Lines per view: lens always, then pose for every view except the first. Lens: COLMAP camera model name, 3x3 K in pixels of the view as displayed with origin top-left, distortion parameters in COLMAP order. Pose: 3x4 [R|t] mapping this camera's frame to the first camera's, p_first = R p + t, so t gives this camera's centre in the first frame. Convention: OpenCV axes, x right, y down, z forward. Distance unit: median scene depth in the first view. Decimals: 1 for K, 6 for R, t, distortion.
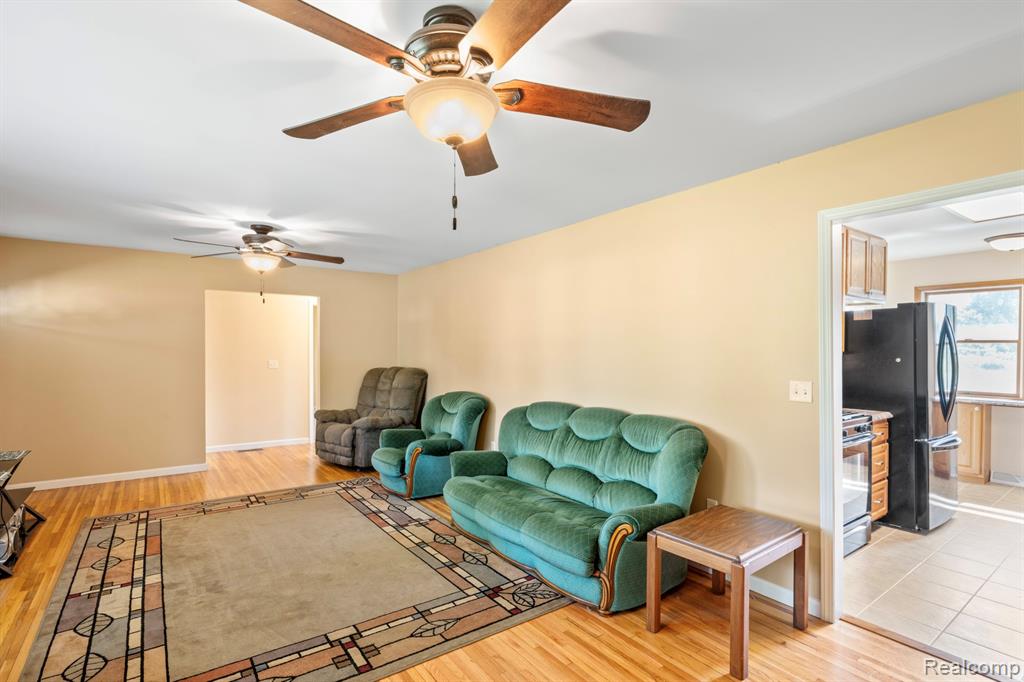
lens RADIAL K [[491.5, 0, 517.8], [0, 491.5, 354.3], [0, 0, 1]] dist [-0.003085, 0.002937]
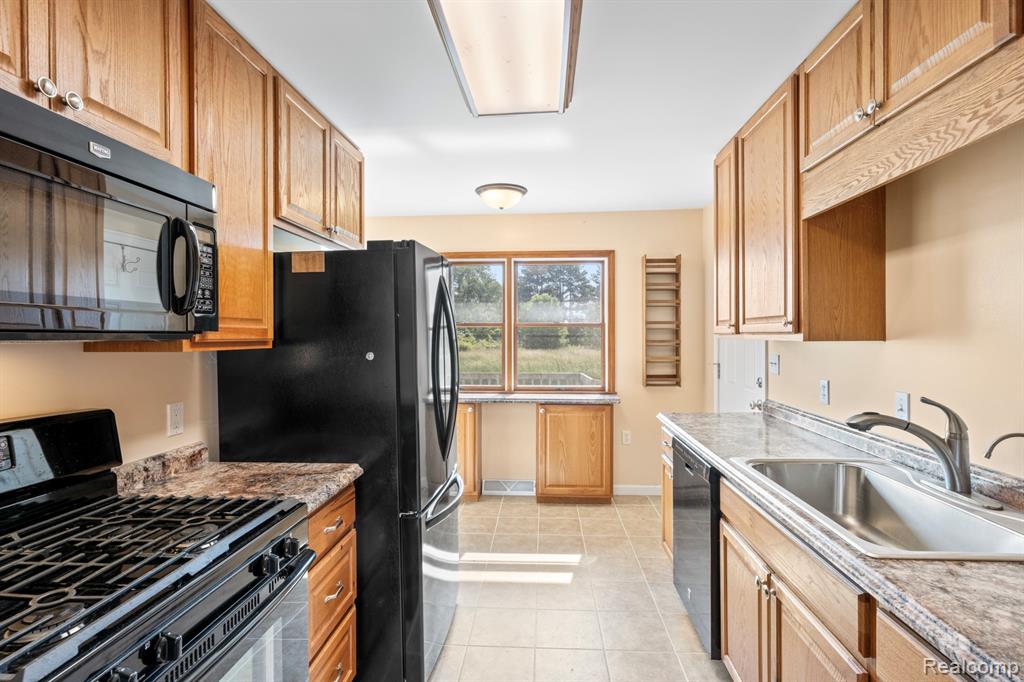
lens RADIAL K [[491.5, 0, 514.4], [0, 491.5, 338.6], [0, 0, 1]] dist [-0.003085, 0.002937]
pose [[0.639563, -0.009435, 0.768681, 0.421776], [0.013229, 0.999912, 0.001266, -0.003751], [-0.768625, 0.009359, 0.639631, 0.494905]]
